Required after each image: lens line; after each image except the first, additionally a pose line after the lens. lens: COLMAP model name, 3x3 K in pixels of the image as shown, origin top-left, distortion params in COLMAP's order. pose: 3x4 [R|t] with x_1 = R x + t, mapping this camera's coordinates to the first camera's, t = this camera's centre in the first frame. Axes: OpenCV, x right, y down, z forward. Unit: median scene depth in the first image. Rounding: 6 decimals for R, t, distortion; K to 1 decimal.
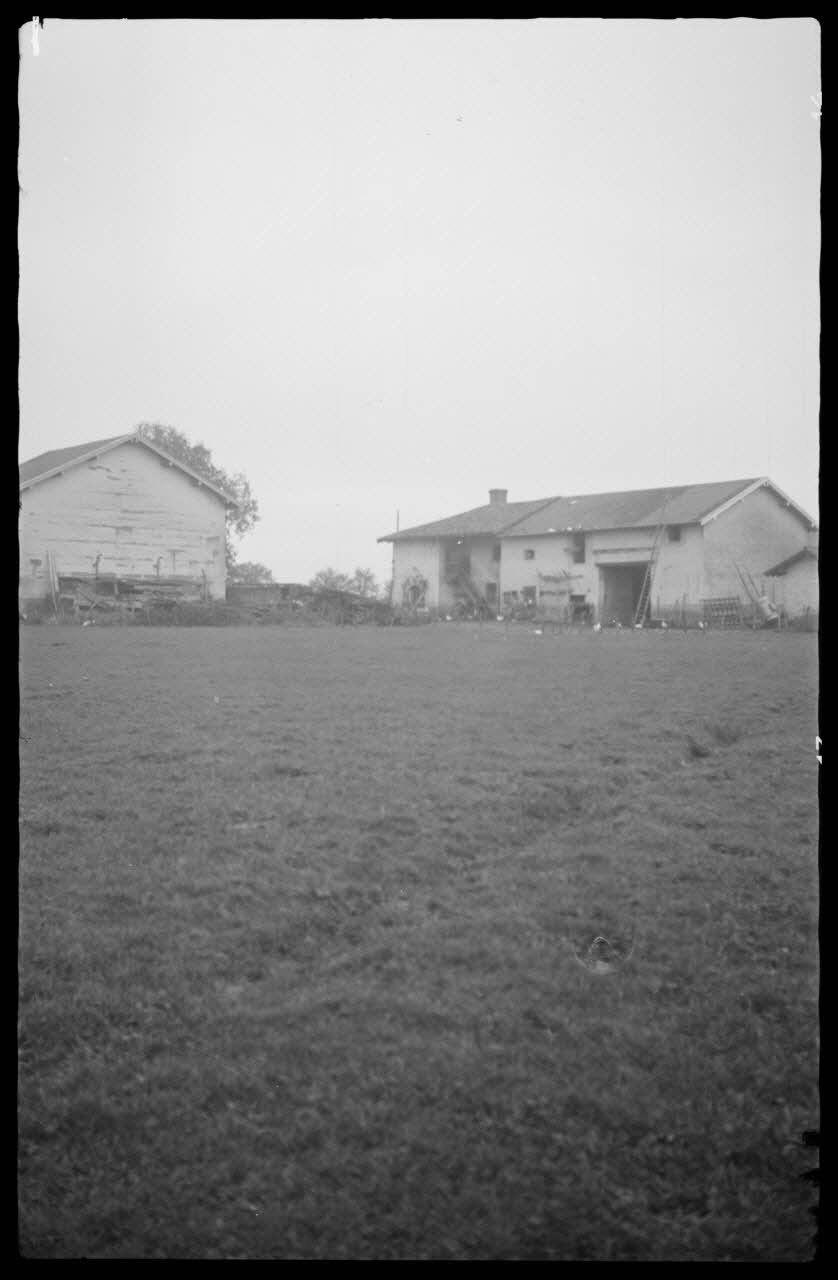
lens RADIAL K [[1313.9, 0, 420.2], [0, 1313.9, 640.8], [0, 0, 1]] dist [0.008784, 0.000000]
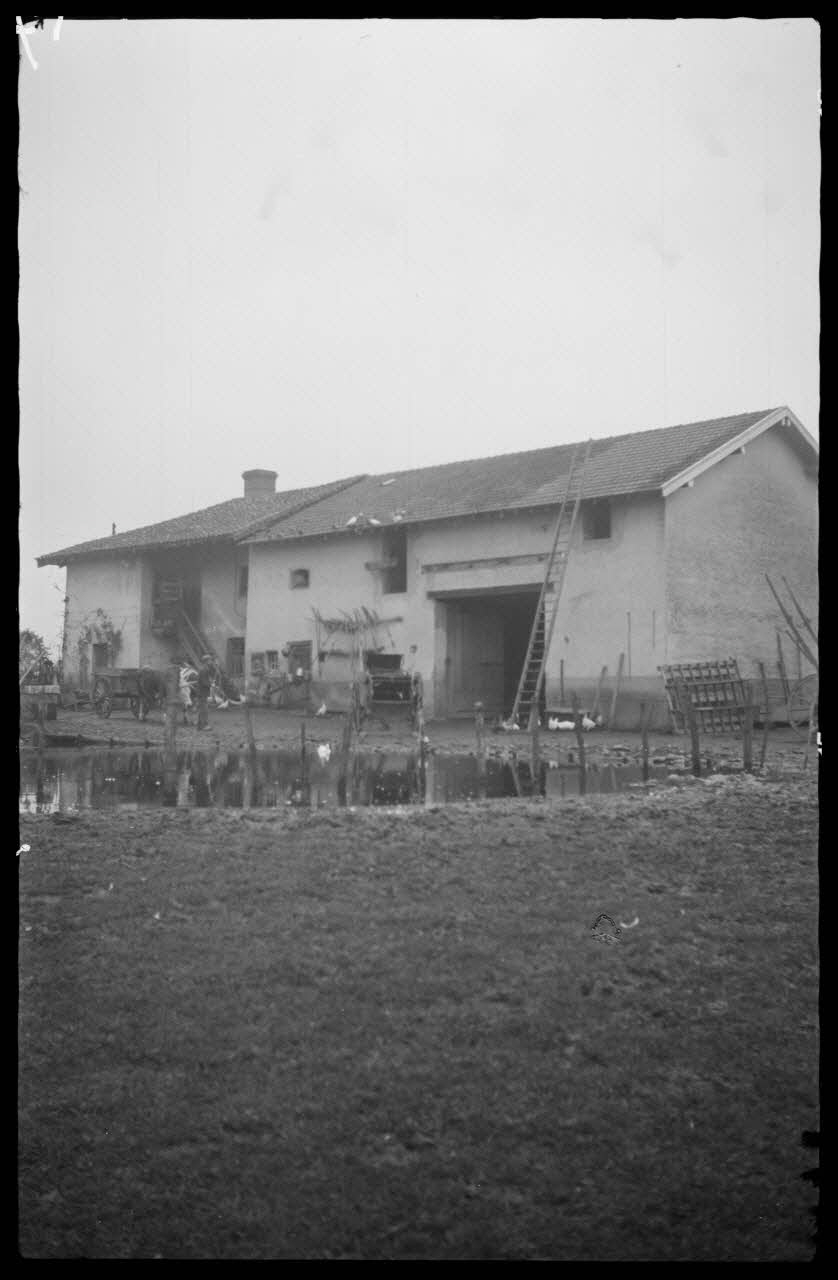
lens RADIAL K [[1313.9, 0, 418.1], [0, 1313.9, 641.4], [0, 0, 1]] dist [0.008784, 0.000000]
pose [[0.994404, 0.005866, 0.105484, 0.077388], [0.000377, 0.998254, -0.059073, -0.012329], [-0.105646, 0.058782, 0.992665, 0.513108]]
